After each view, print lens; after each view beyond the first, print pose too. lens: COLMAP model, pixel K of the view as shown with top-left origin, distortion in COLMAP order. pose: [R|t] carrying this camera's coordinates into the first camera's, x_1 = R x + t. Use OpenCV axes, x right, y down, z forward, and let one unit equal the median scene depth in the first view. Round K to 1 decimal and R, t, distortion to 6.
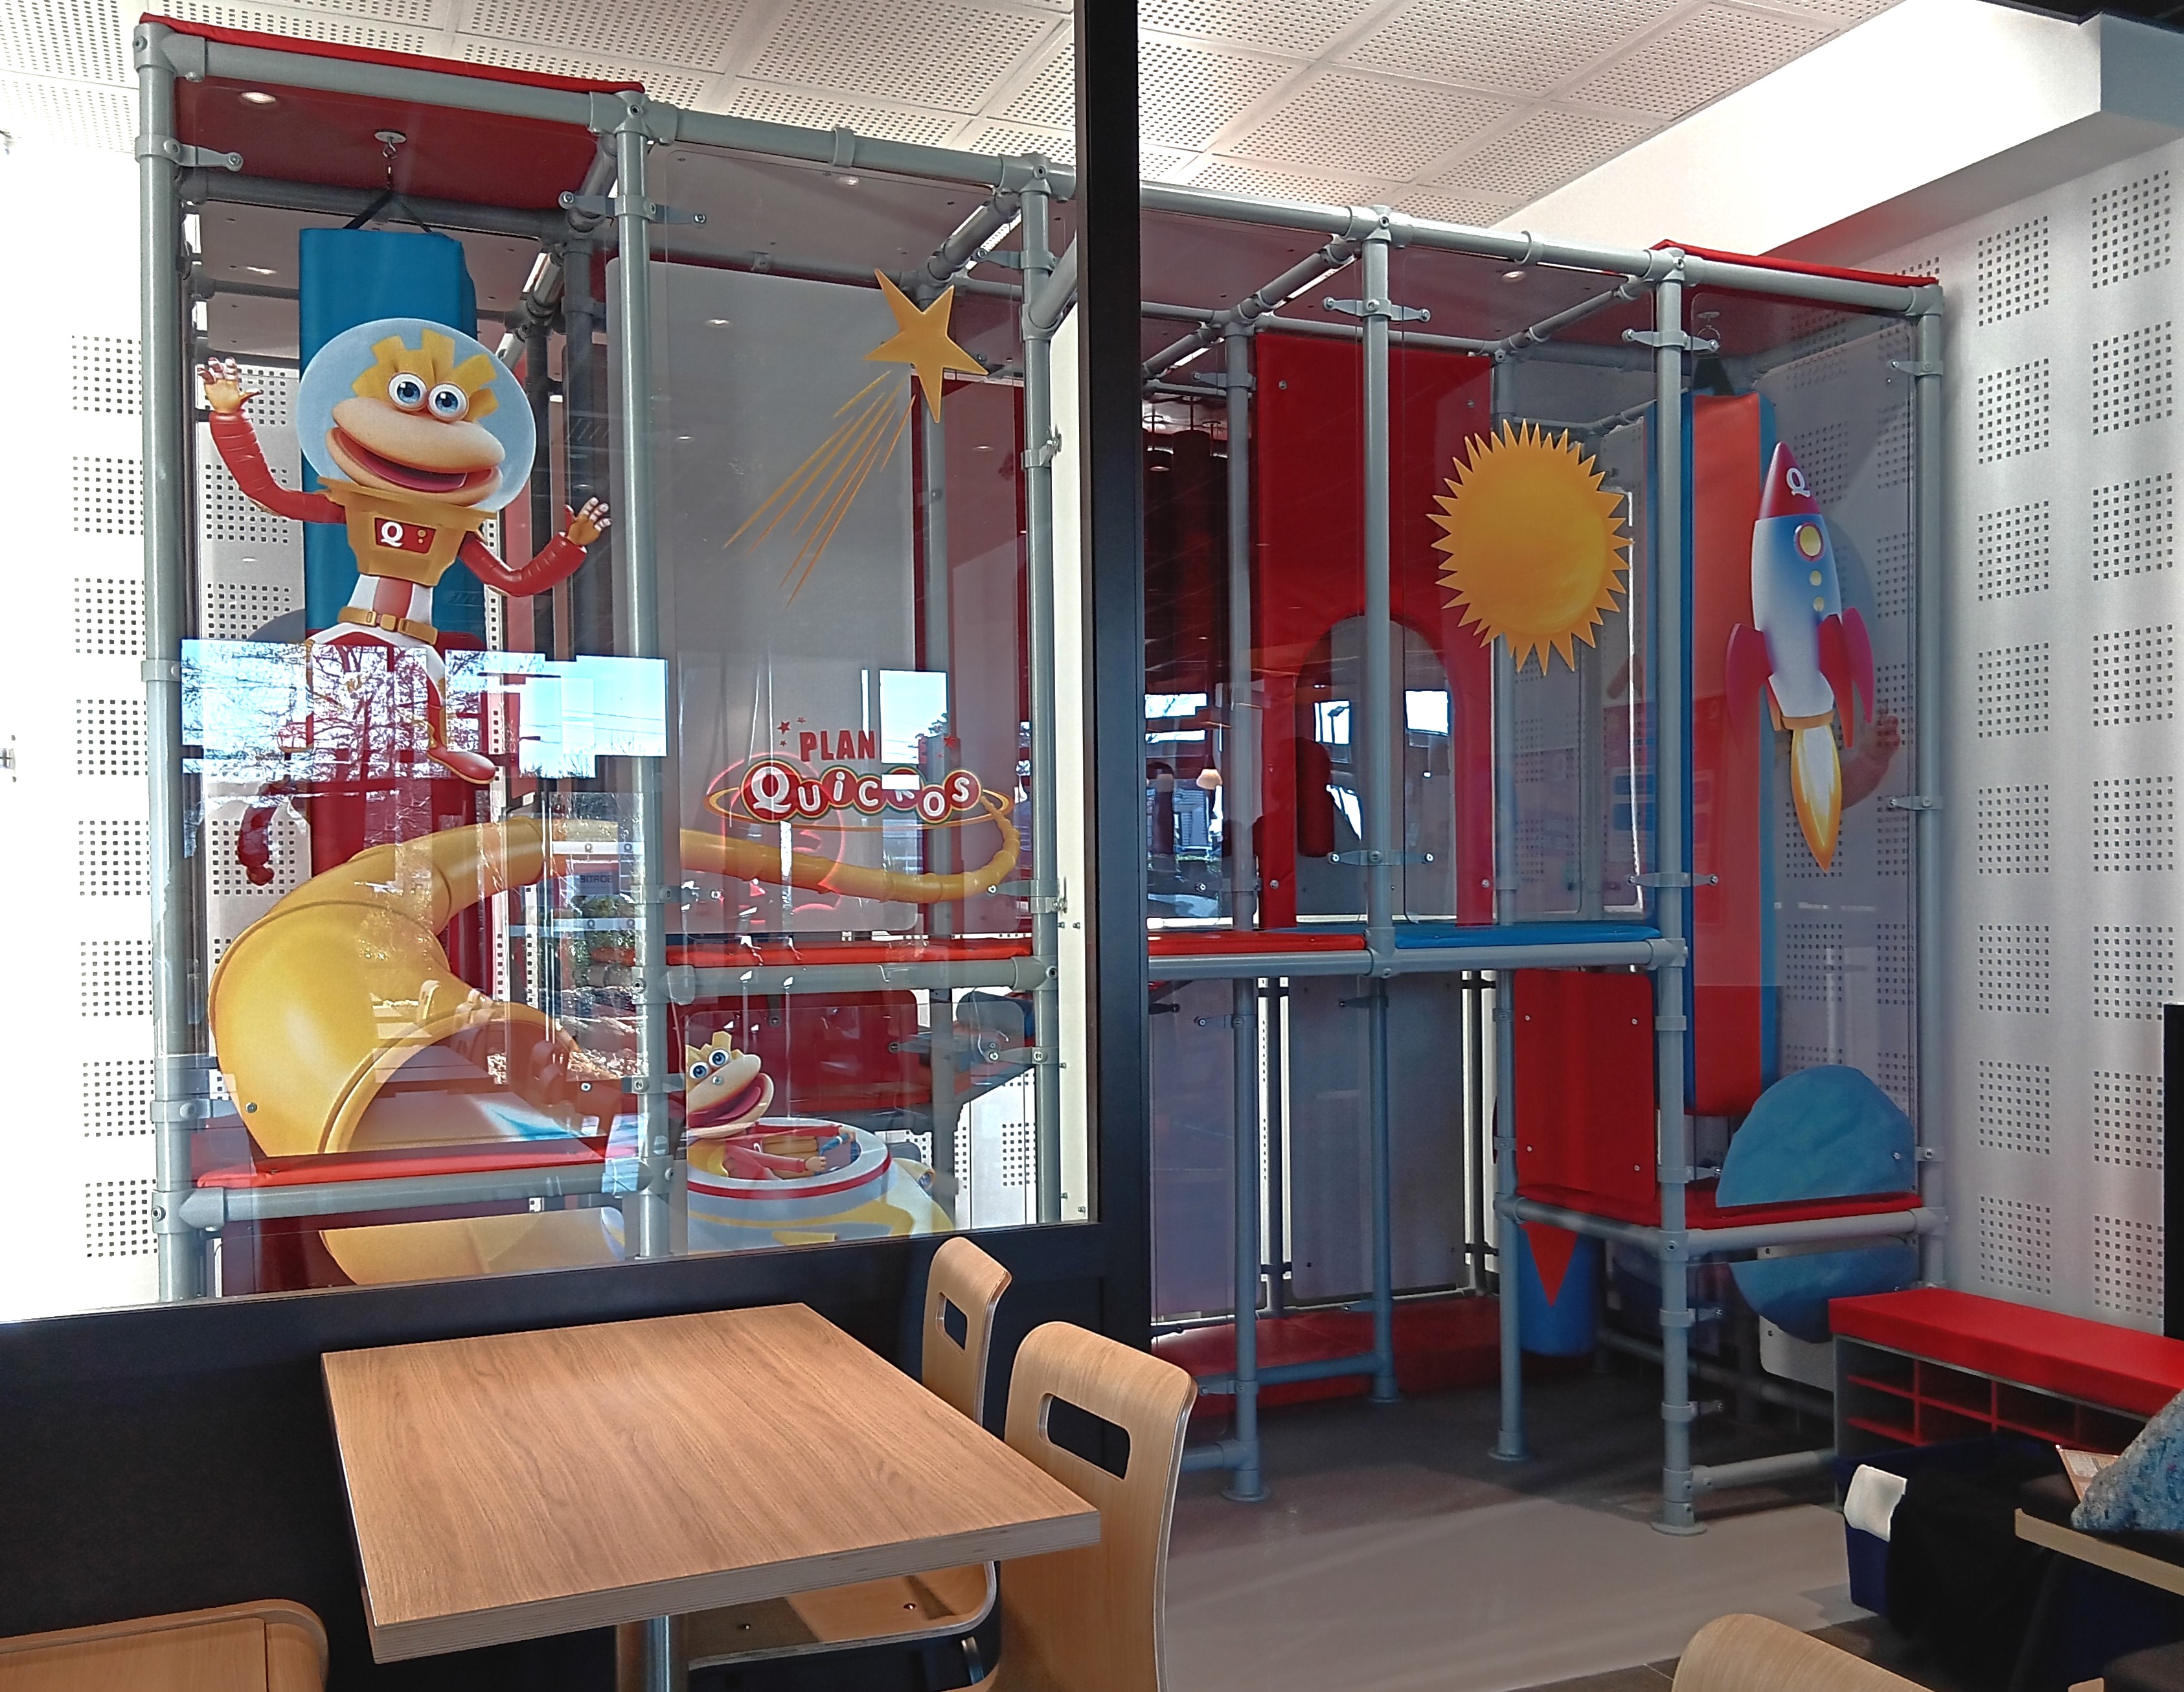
lens RADIAL K [[1993.3, 0, 1089.4], [0, 1993.3, 854.9], [0, 0, 1]] dist [-0.005916, -0.007958]
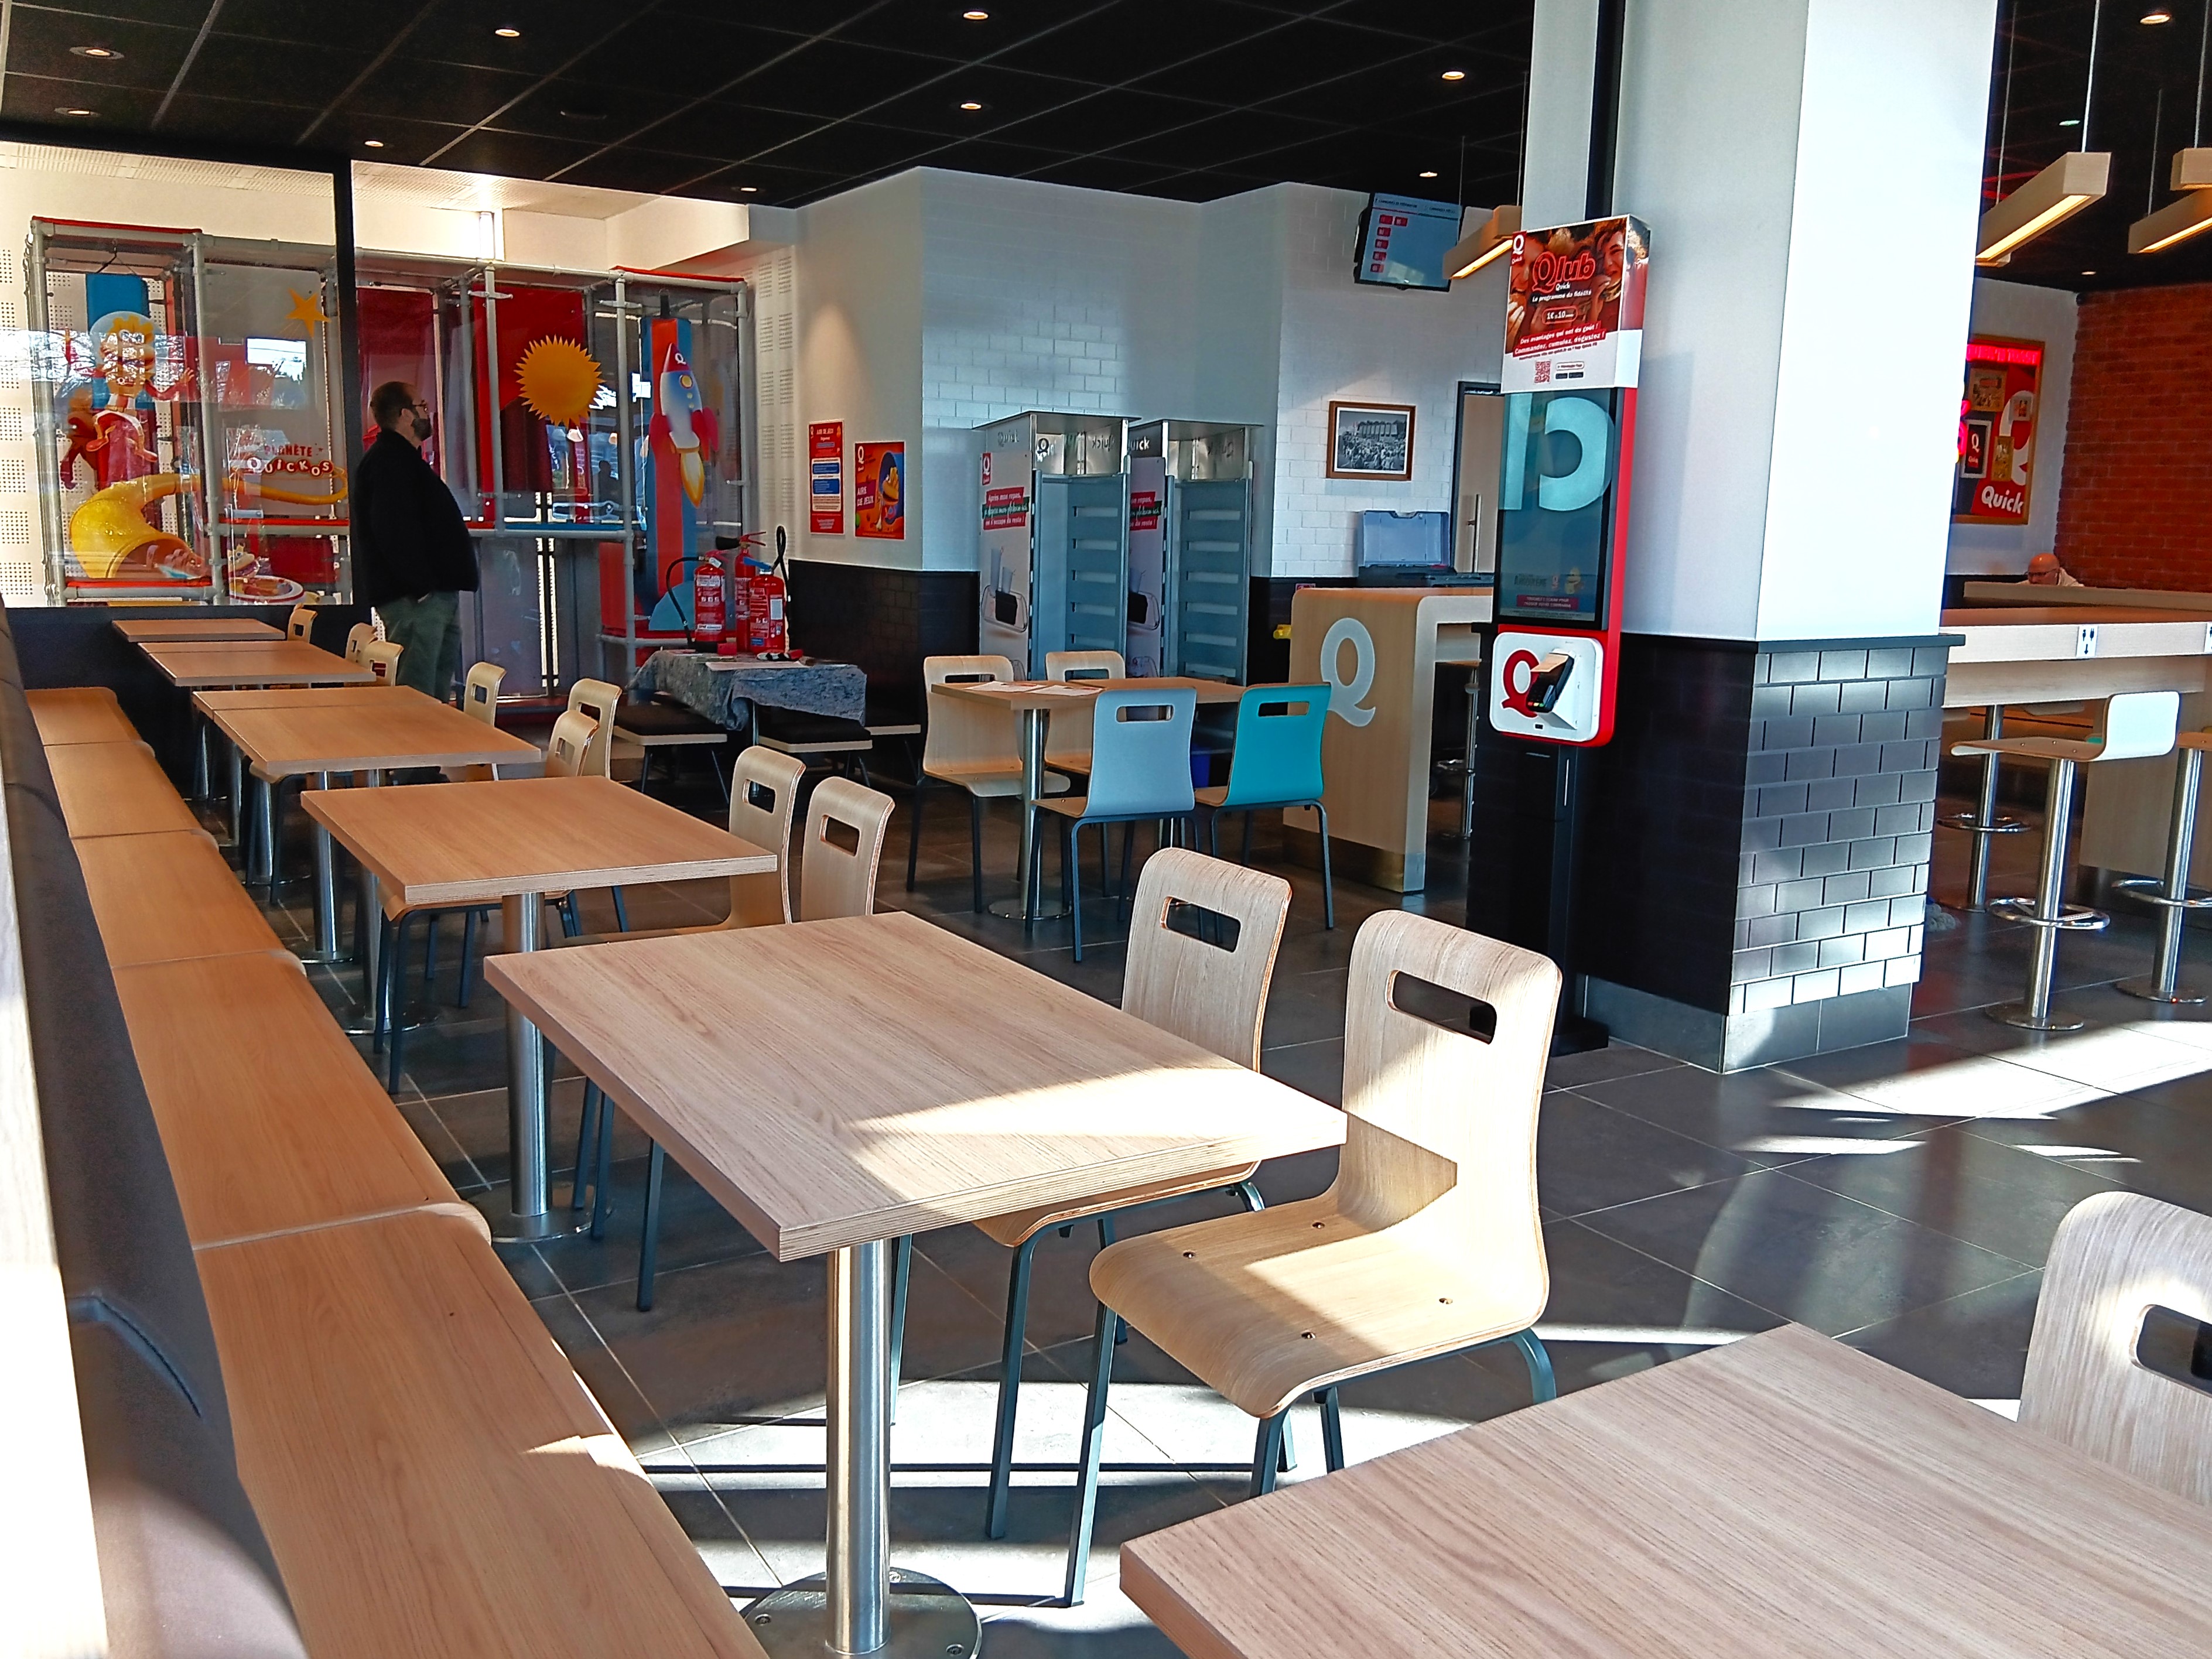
lens RADIAL K [[1762.2, 0, 1109.4], [0, 1762.2, 820.8], [0, 0, 1]] dist [-0.050937, -0.013178]
pose [[0.986287, 0.015842, 0.164276, 0.556062], [-0.046289, 0.981984, 0.183209, -0.036505], [-0.158413, -0.188301, 0.969251, -1.486235]]
